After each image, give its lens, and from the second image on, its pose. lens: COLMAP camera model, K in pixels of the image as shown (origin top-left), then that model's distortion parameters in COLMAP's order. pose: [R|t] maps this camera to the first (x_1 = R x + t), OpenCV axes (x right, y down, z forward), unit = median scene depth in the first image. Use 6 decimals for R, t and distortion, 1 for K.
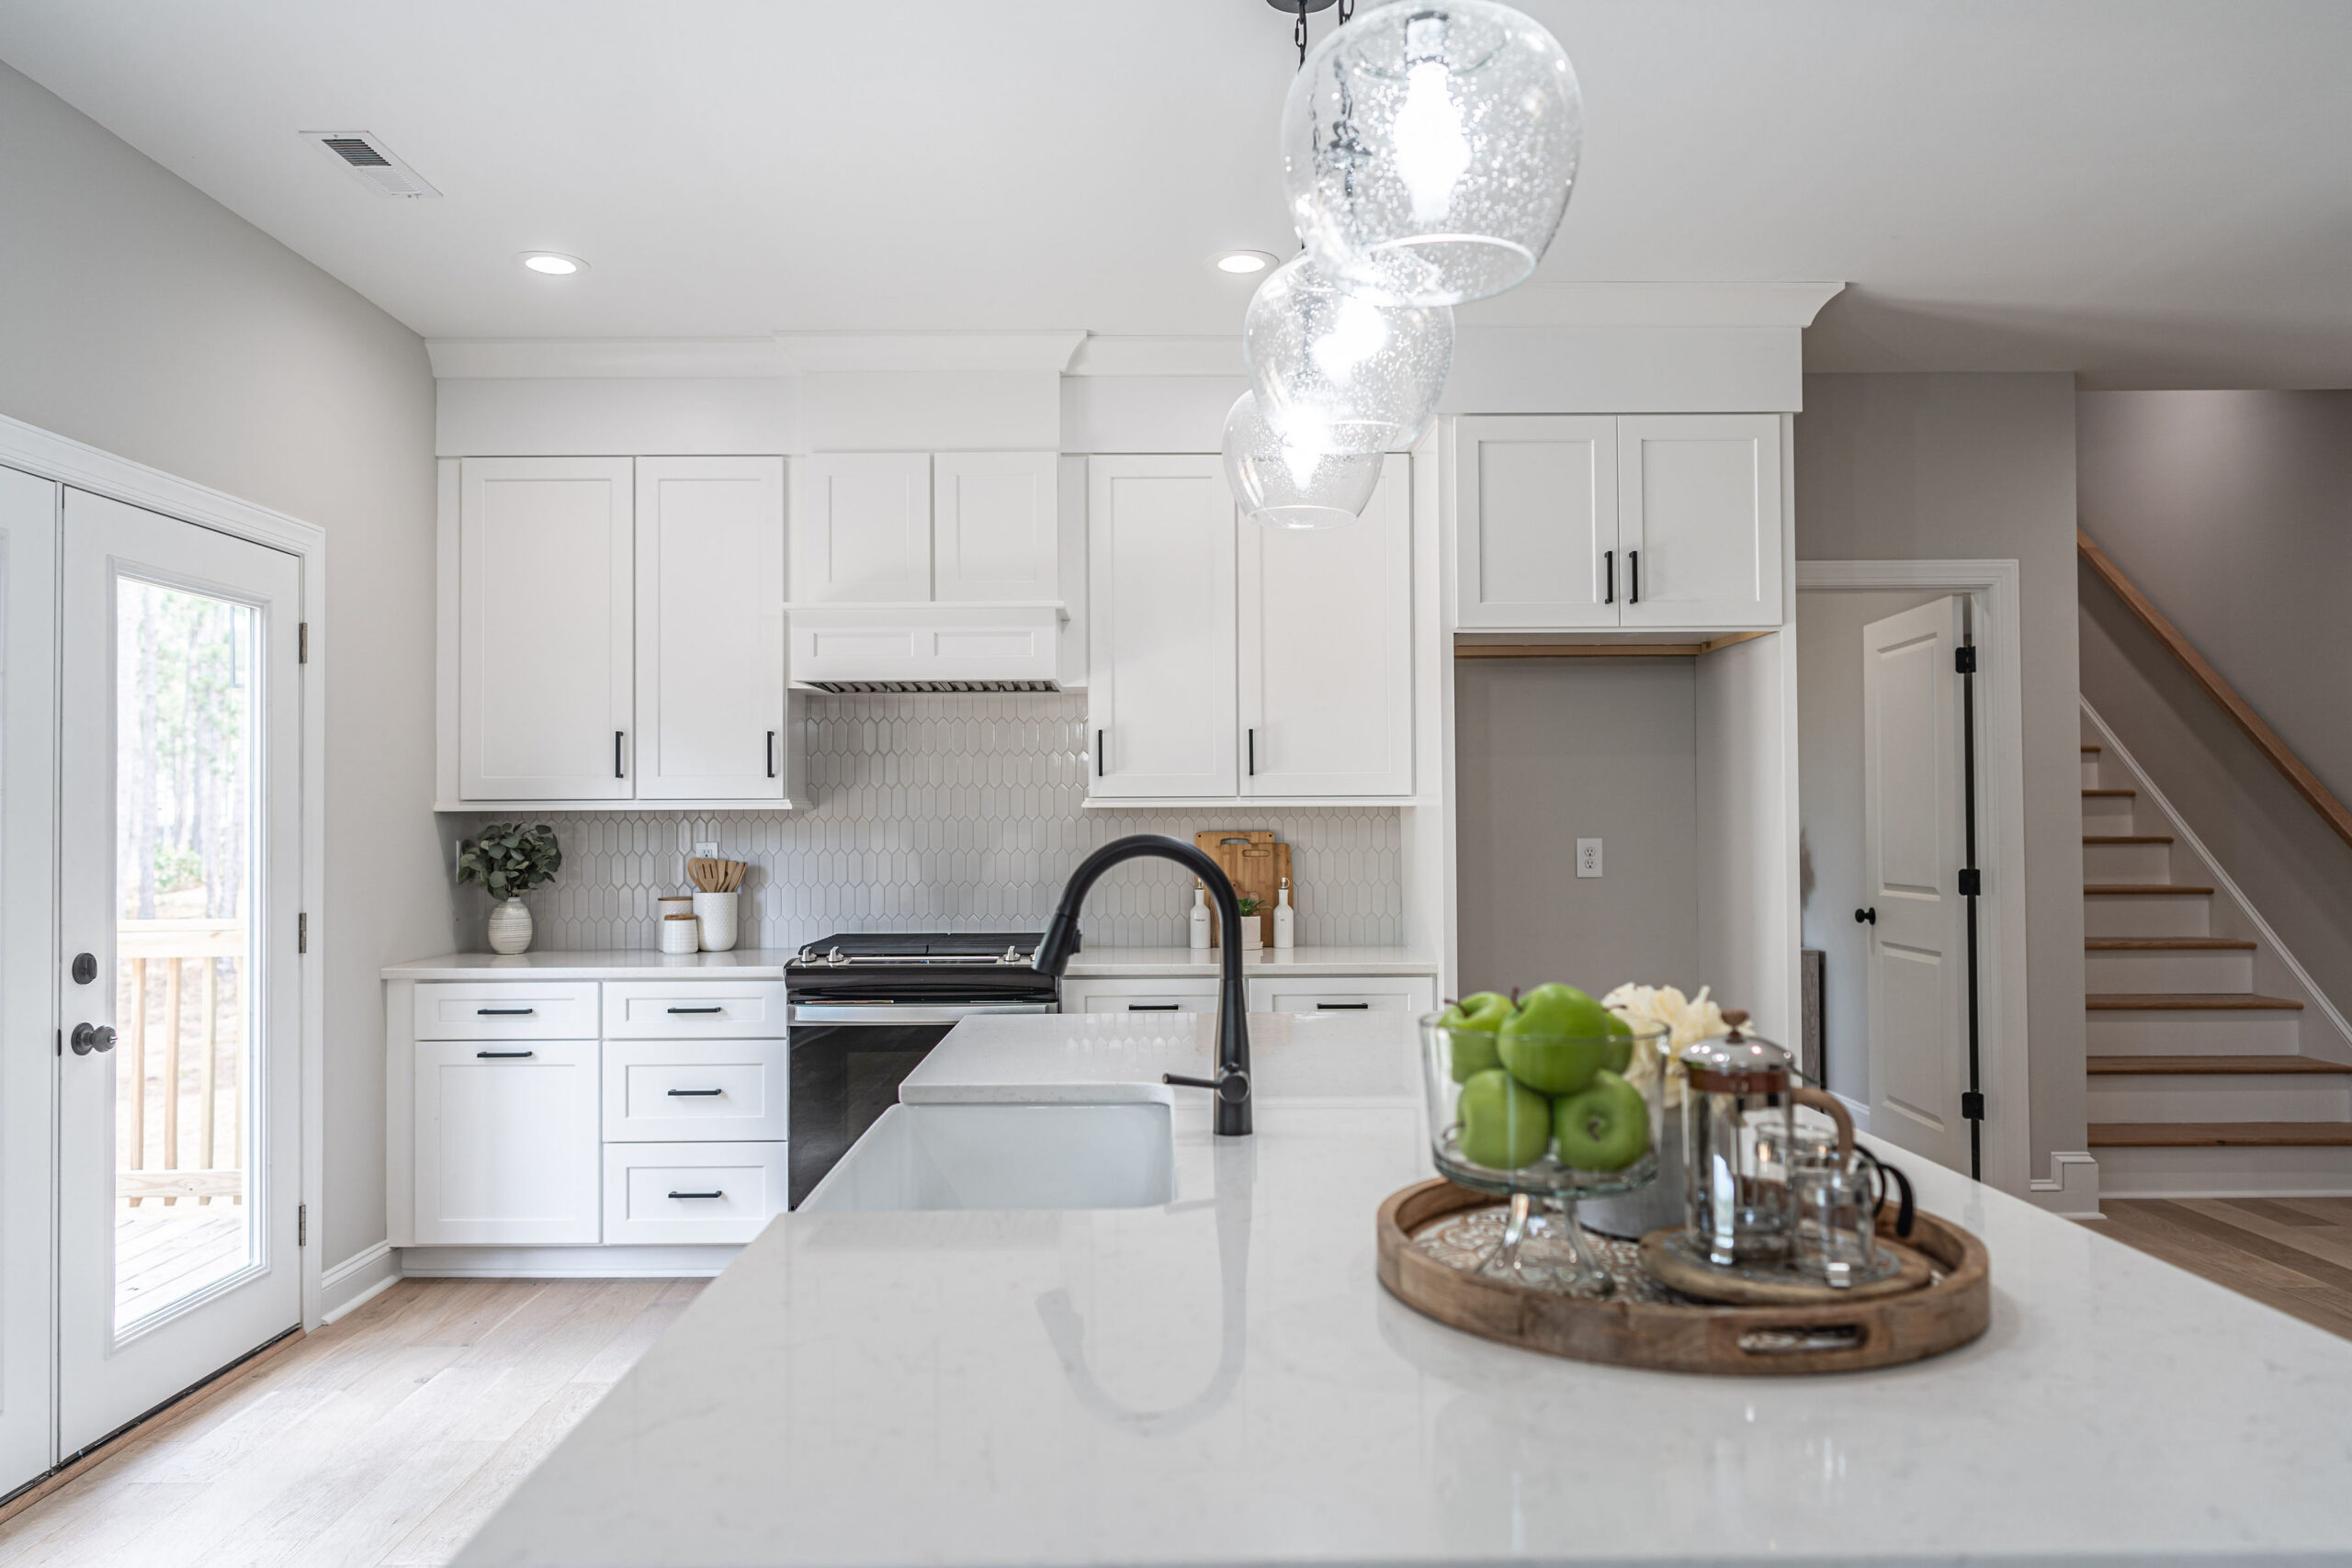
lens RADIAL K [[1574.6, 0, 1160.2], [0, 1574.6, 790.7], [0, 0, 1]] dist [-0.003627, 0.004166]
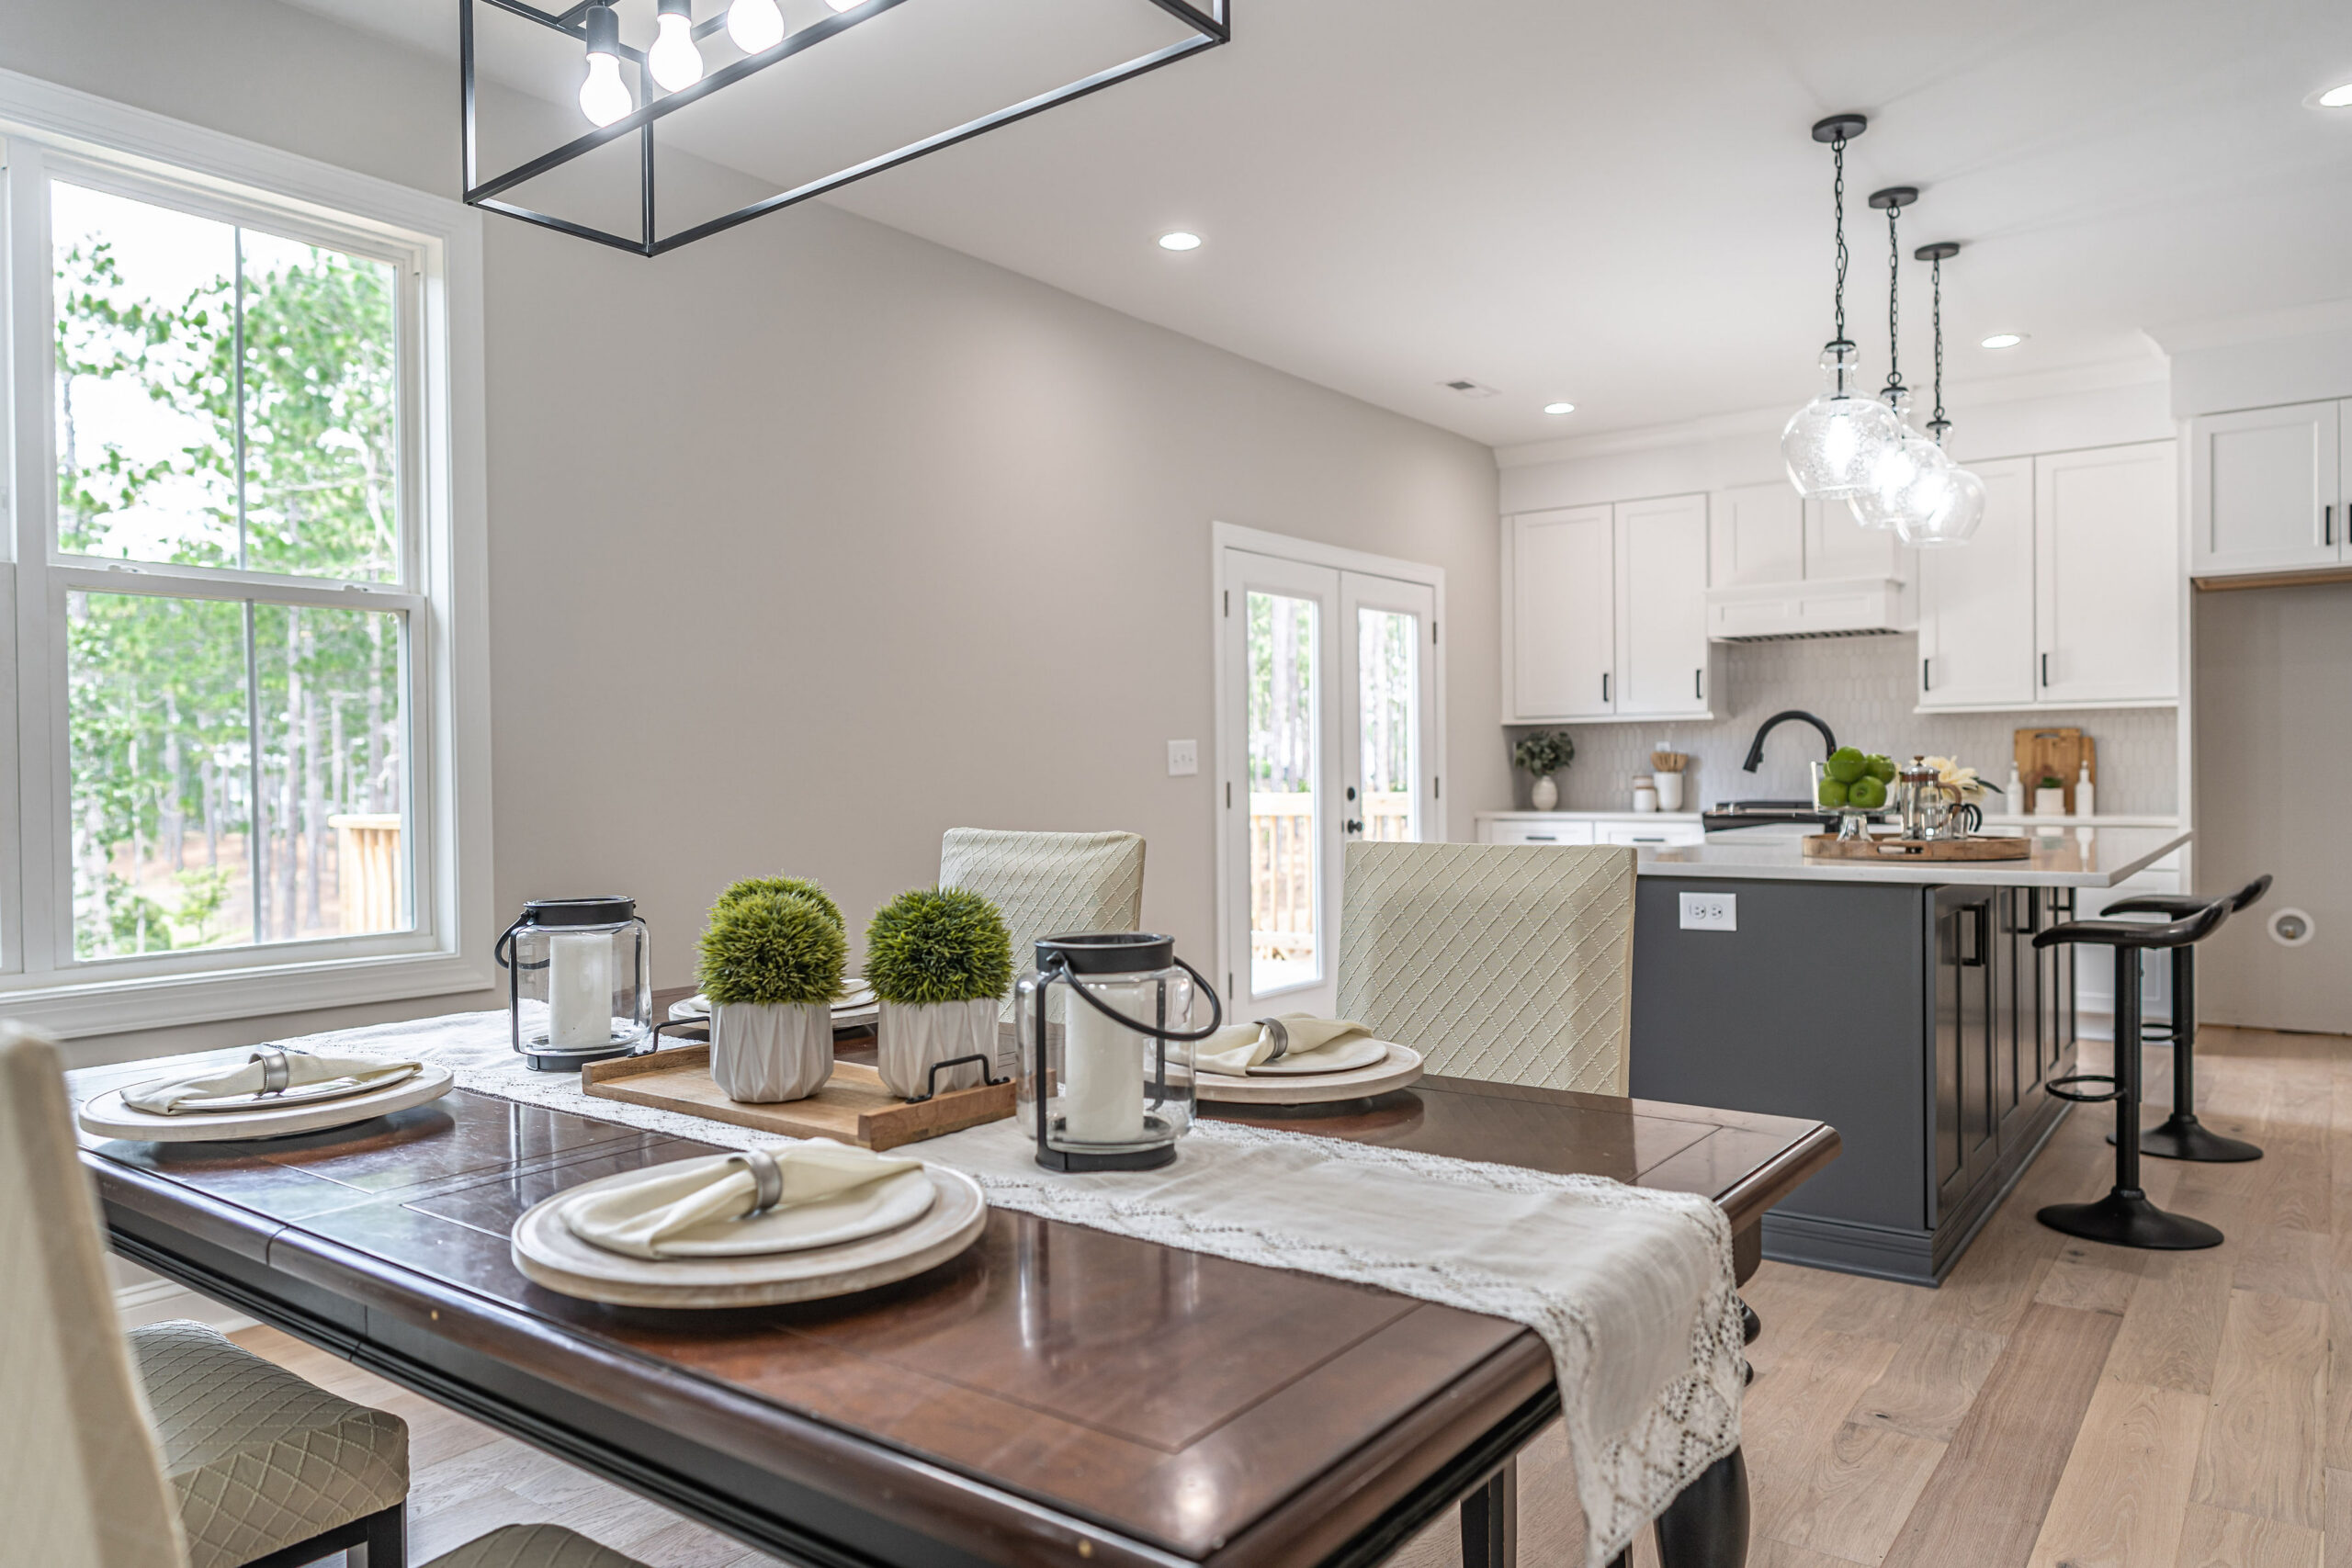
lens RADIAL K [[1574.6, 0, 1160.2], [0, 1574.6, 790.7], [0, 0, 1]] dist [-0.003627, 0.004166]
pose [[0.798076, 0.004083, -0.602543, 0.271249], [0.018528, 0.999338, 0.031312, 0.024223], [0.602272, -0.036153, 0.797472, -0.584614]]
